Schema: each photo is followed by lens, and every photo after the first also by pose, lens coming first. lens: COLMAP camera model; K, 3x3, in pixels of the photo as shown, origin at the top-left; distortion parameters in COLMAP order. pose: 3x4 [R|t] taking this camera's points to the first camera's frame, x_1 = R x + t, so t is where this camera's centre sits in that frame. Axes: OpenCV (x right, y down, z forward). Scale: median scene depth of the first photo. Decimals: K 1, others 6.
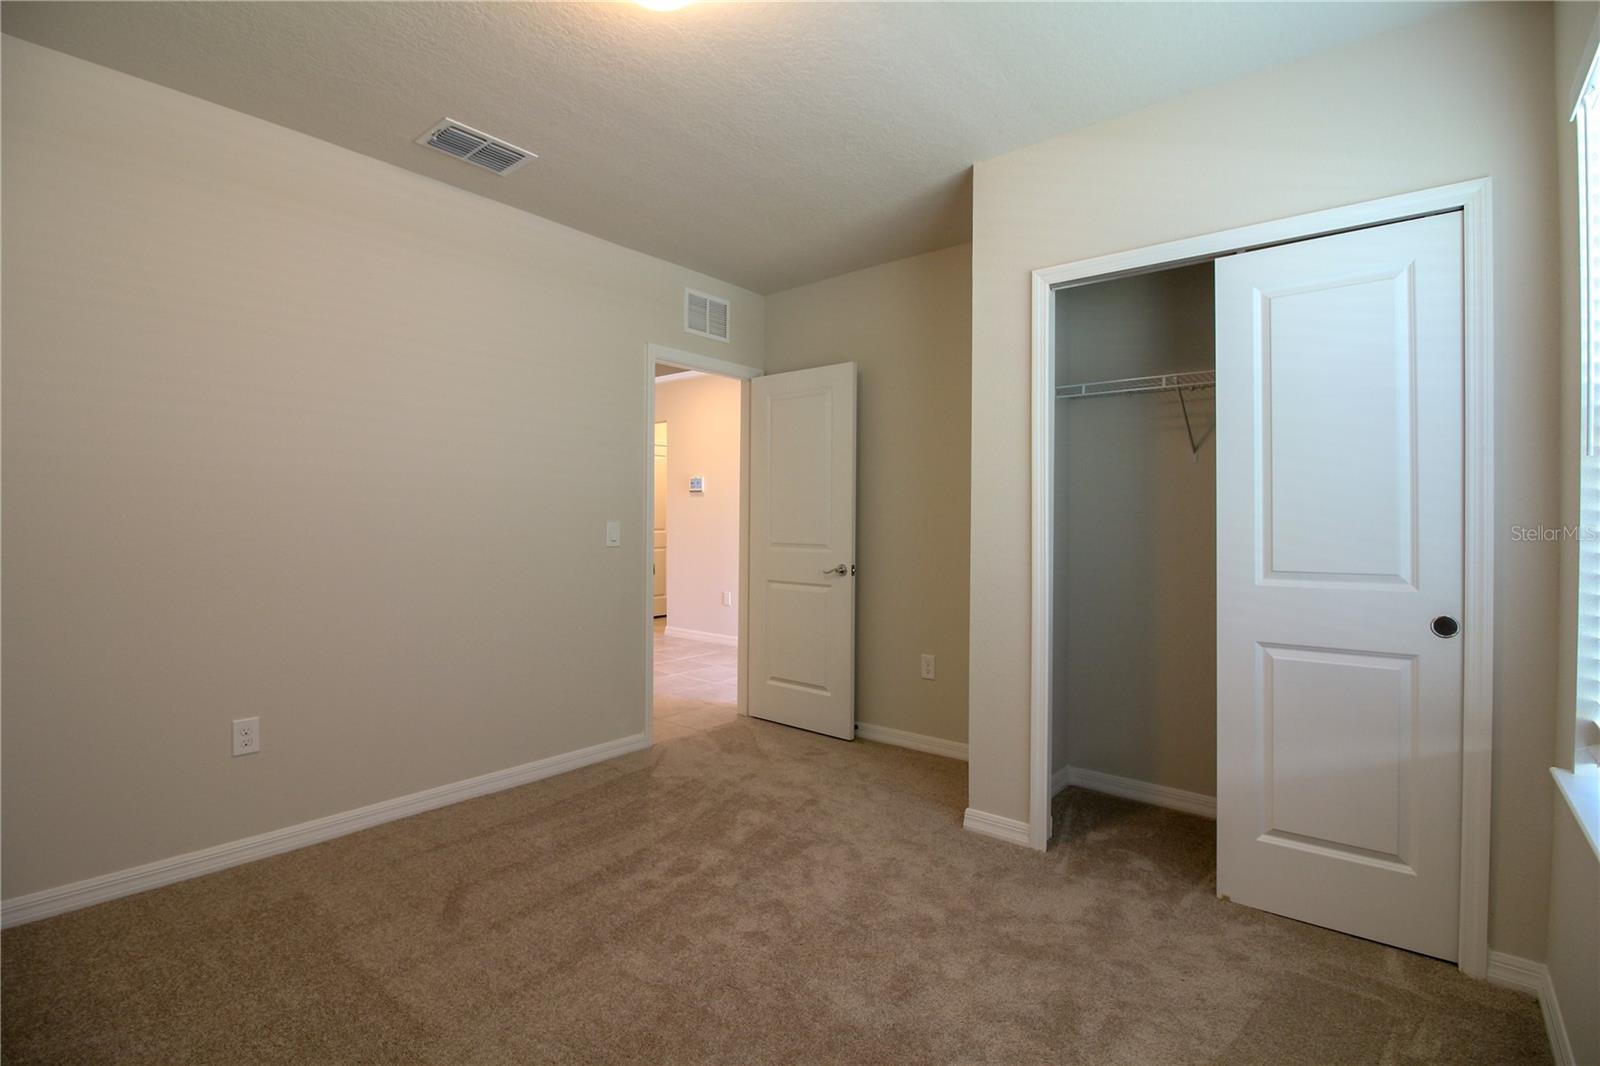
lens RADIAL K [[739.8, 0, 802.7], [0, 739.8, 522.9], [0, 0, 1]] dist [0.003162, -0.016089]
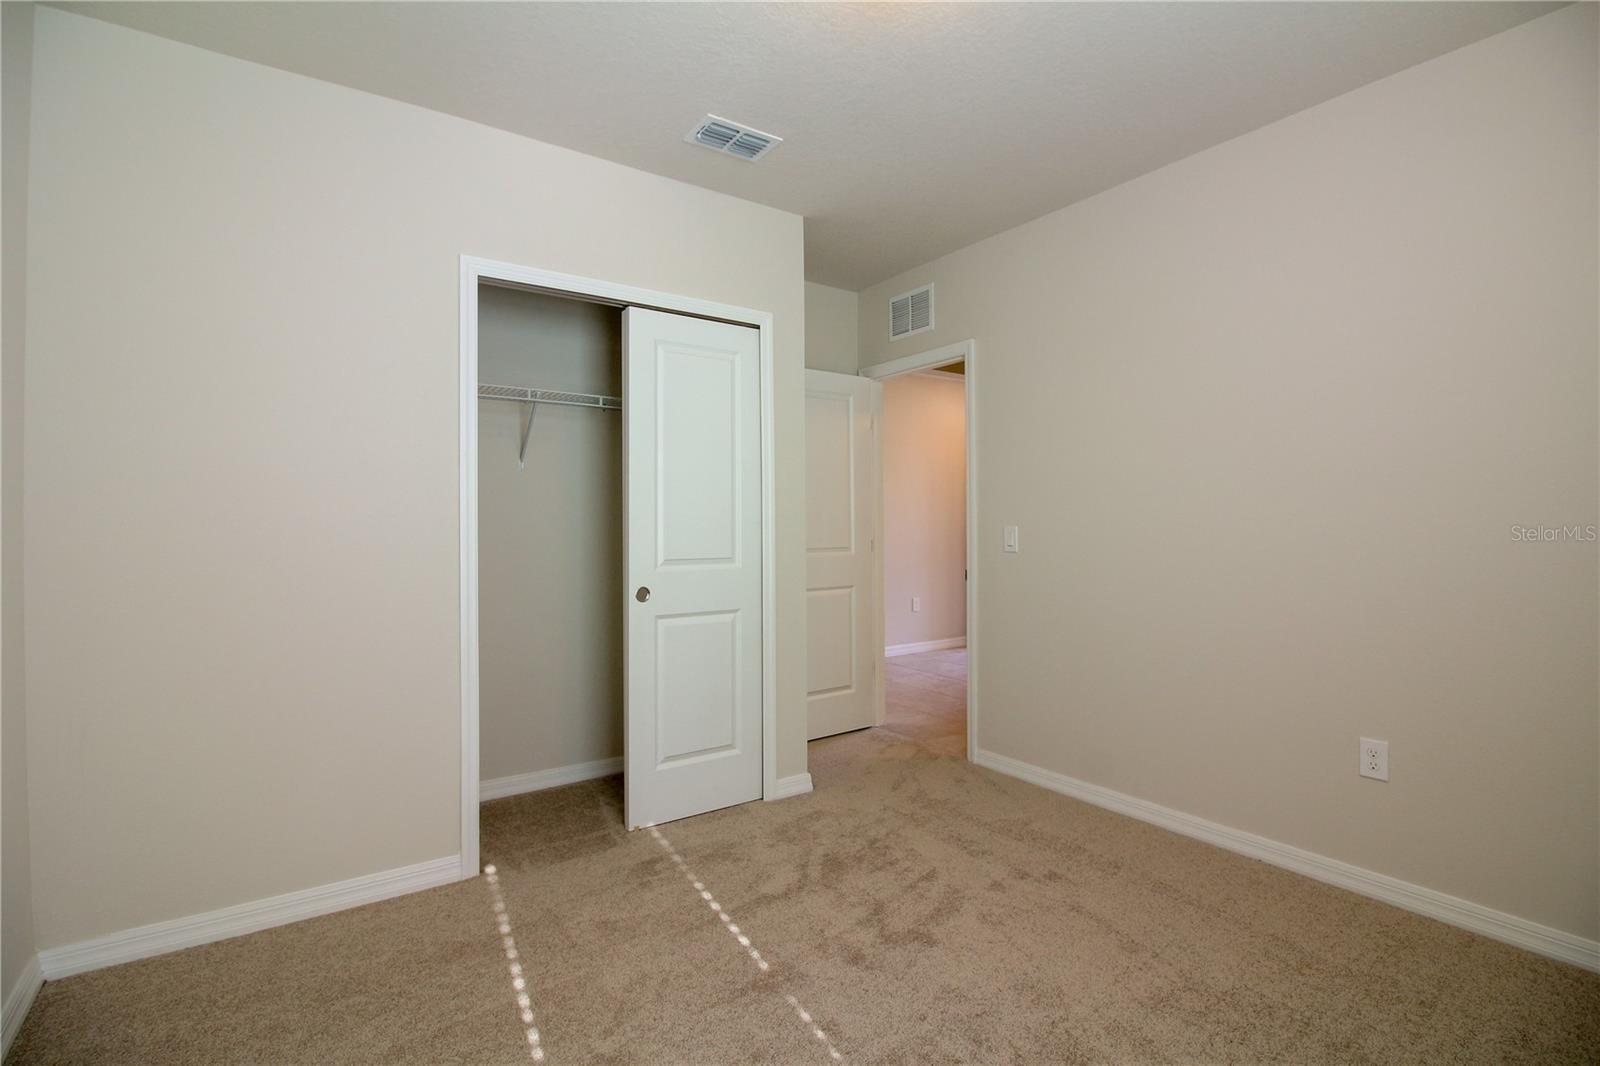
lens RADIAL K [[739.8, 0, 802.7], [0, 739.8, 522.9], [0, 0, 1]] dist [0.003162, -0.016089]
pose [[0.276875, -0.009043, 0.960863, -0.530143], [0.010851, 0.999921, 0.006284, -0.006037], [-0.960845, 0.008686, 0.276951, 0.385464]]
